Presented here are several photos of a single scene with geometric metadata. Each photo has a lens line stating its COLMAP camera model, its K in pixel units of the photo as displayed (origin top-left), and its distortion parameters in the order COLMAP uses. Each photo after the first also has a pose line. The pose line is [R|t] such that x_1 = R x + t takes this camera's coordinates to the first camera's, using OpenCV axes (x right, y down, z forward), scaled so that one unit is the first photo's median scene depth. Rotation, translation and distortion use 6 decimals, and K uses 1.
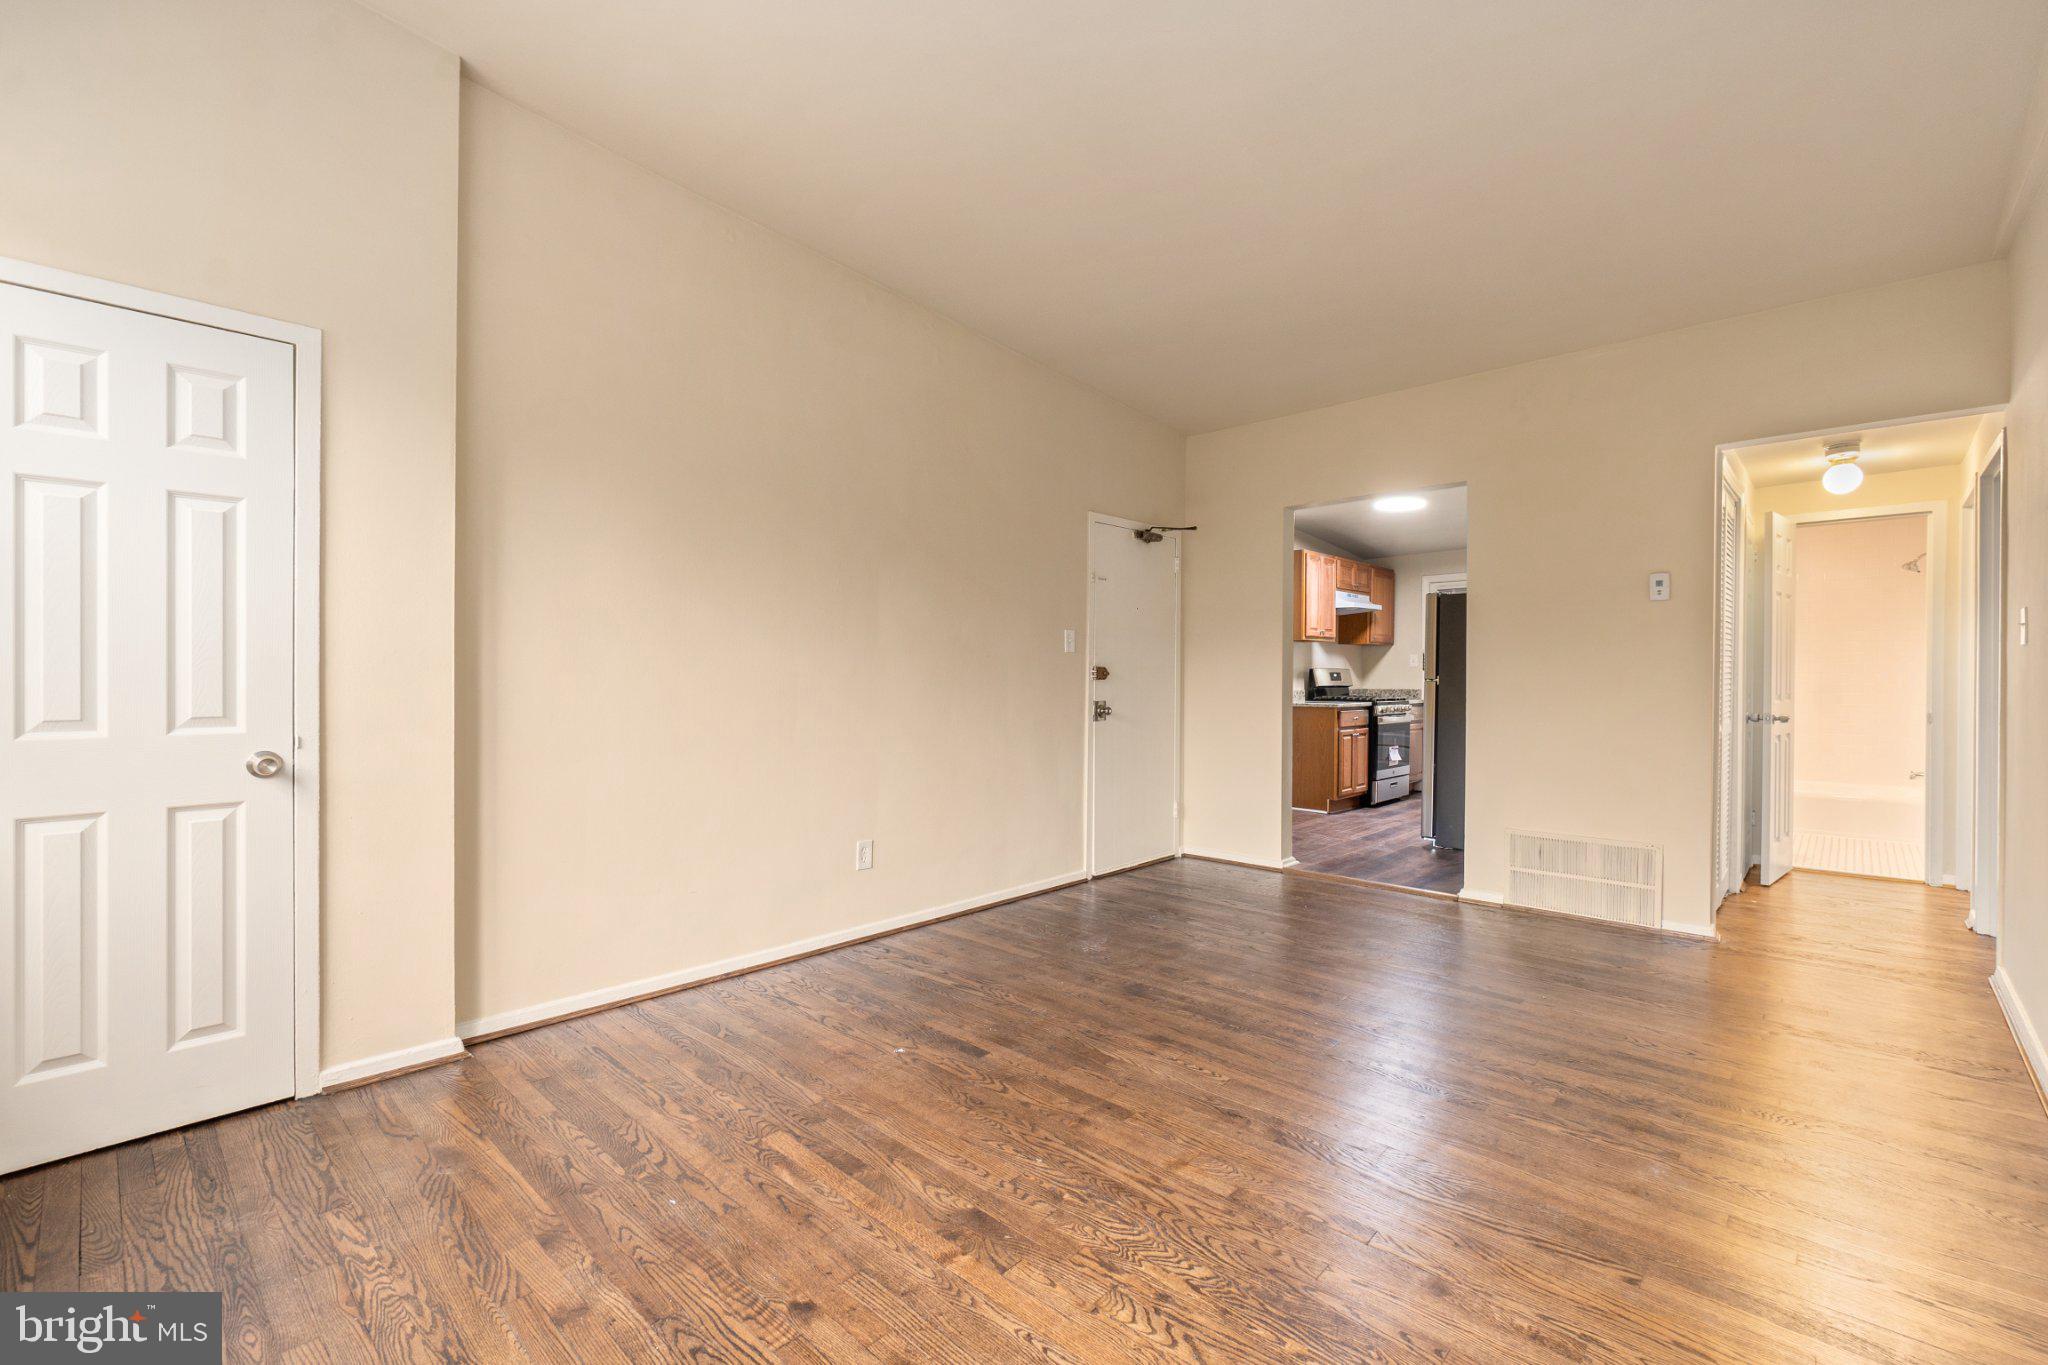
lens RADIAL K [[879.2, 0, 1032.3], [0, 879.2, 684.7], [0, 0, 1]] dist [-0.008787, 0.003532]
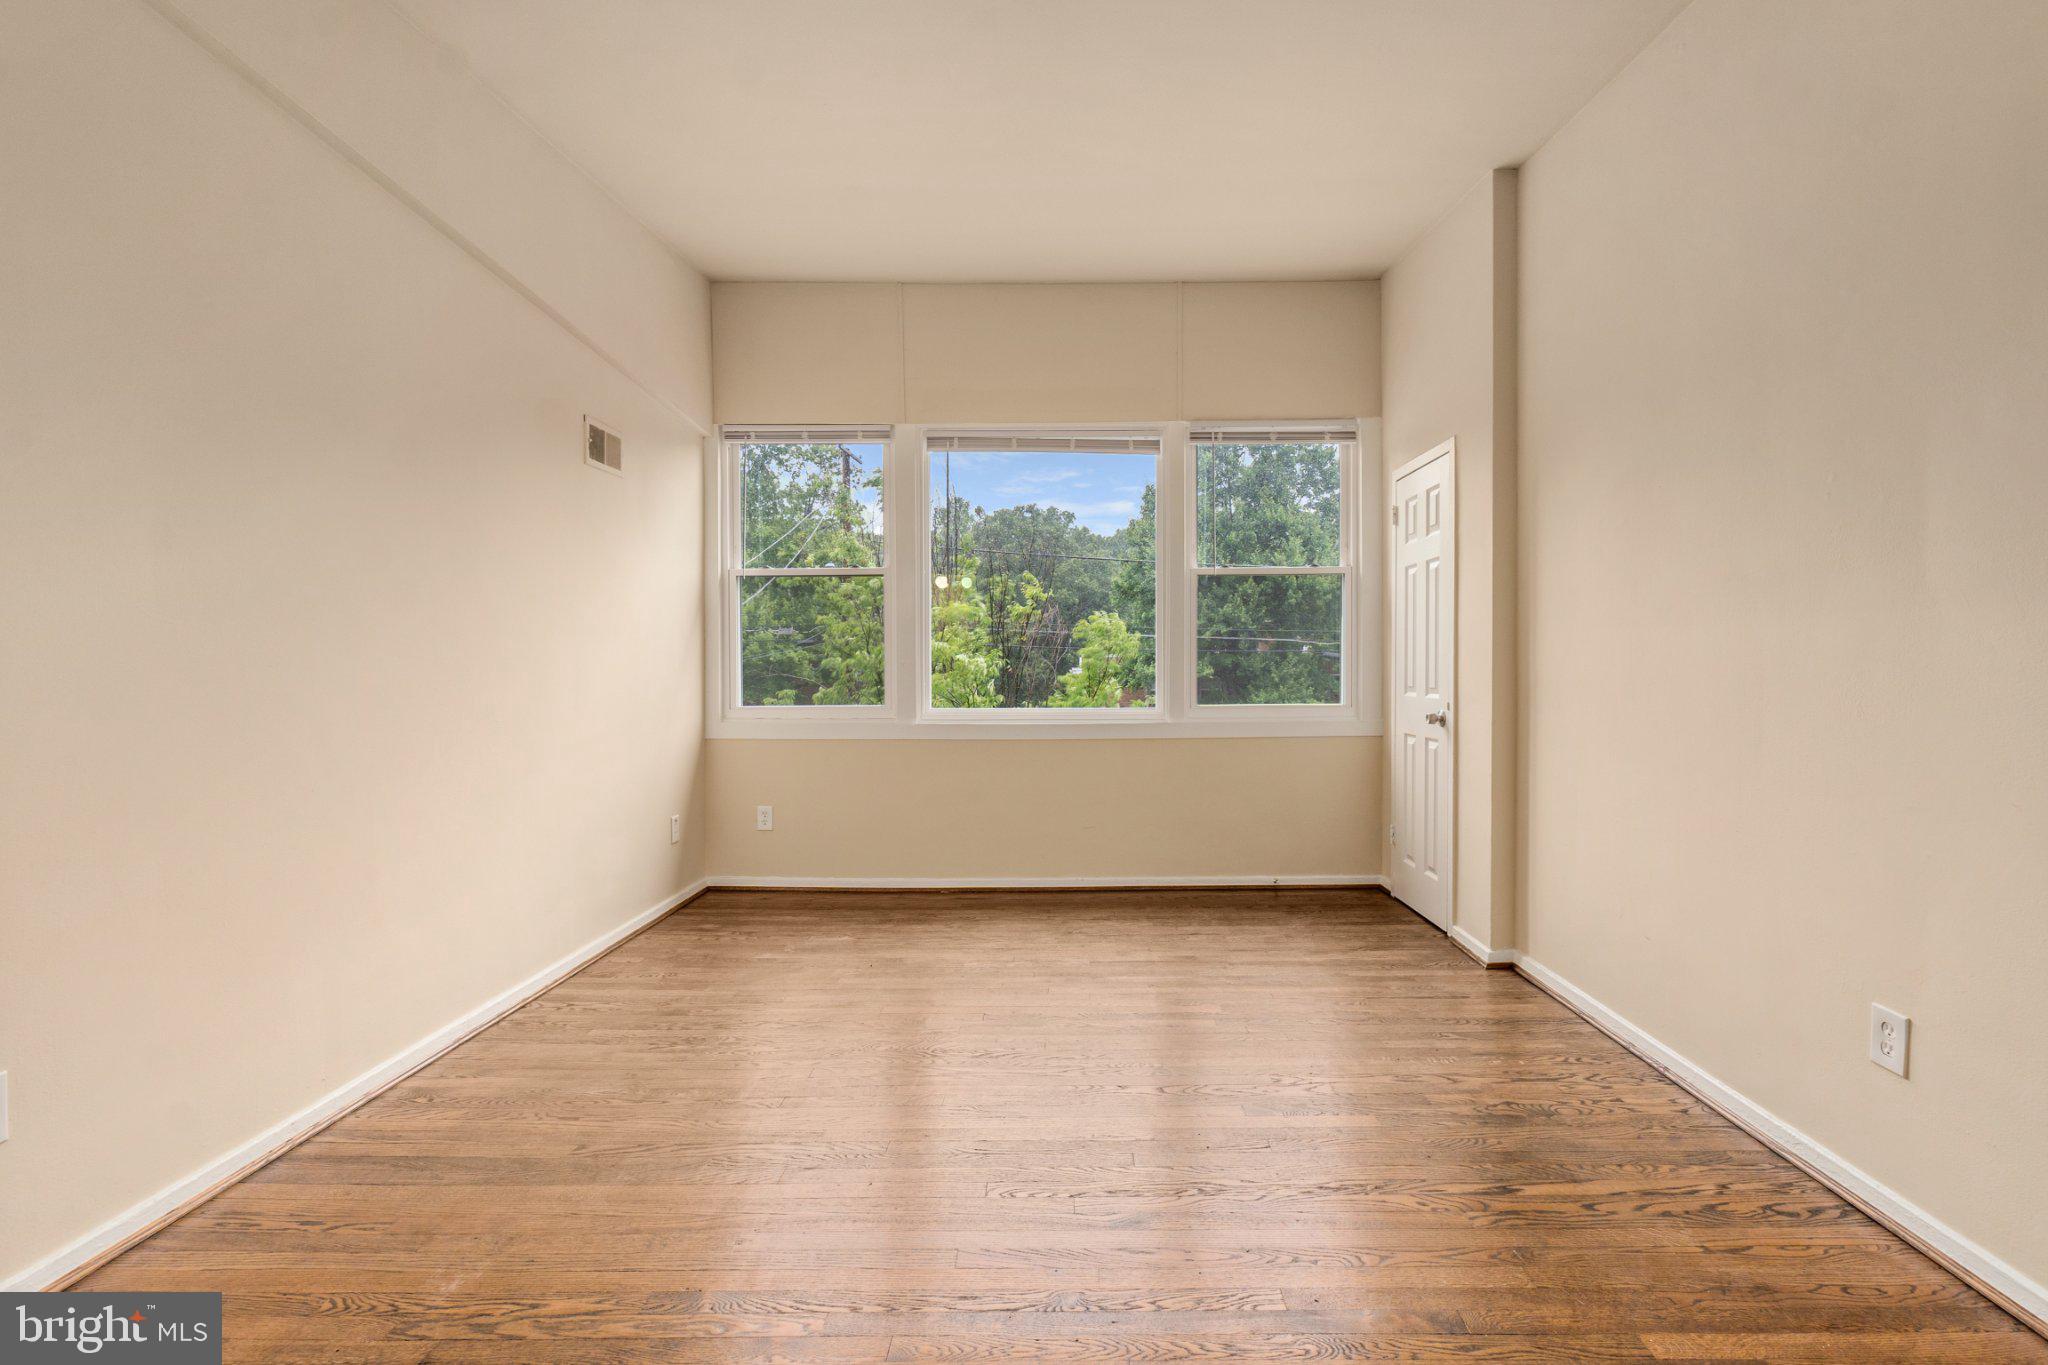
lens RADIAL K [[900.0, 0, 1074.2], [0, 900.0, 665.9], [0, 0, 1]] dist [-0.001972, 0.000888]
pose [[-0.729401, 0.002133, -0.684083, 0.448105], [-0.001242, 0.999989, 0.004442, -0.007451], [0.684085, 0.004090, -0.729391, 1.035172]]
